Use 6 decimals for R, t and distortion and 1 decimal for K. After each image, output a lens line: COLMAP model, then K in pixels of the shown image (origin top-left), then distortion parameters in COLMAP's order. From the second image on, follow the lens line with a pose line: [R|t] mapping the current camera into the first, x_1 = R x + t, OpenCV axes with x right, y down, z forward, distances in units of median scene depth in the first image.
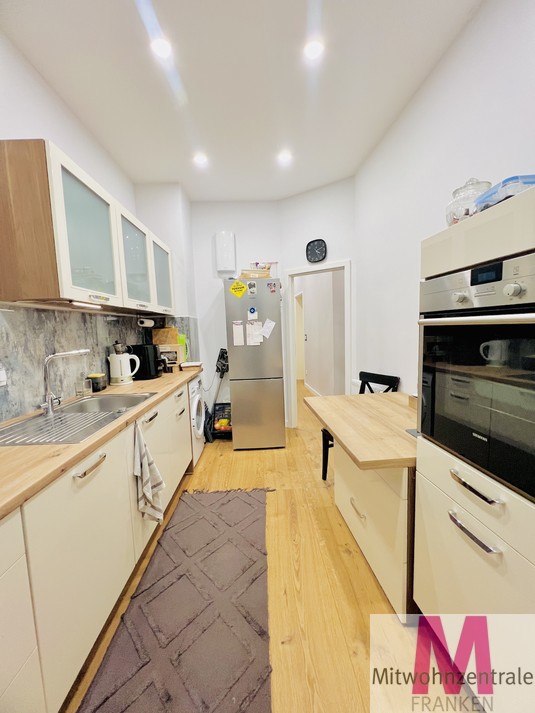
lens RADIAL K [[285.5, 0, 269.2], [0, 285.5, 358.0], [0, 0, 1]] dist [-0.004774, 0.000744]
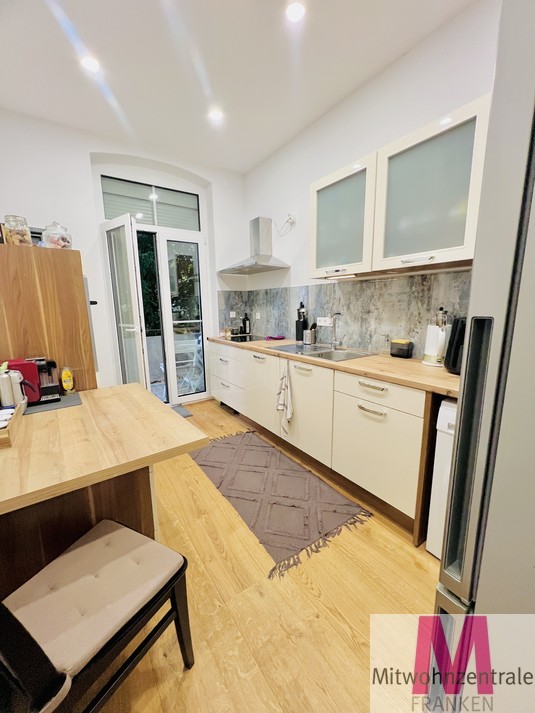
lens RADIAL K [[285.5, 0, 266.9], [0, 285.5, 358.0], [0, 0, 1]] dist [-0.004774, 0.000744]
pose [[-0.840971, 0.145537, -0.521139, 0.355216], [-0.012193, 0.957805, 0.287161, -0.189137], [0.540942, 0.247848, -0.803712, 1.828466]]
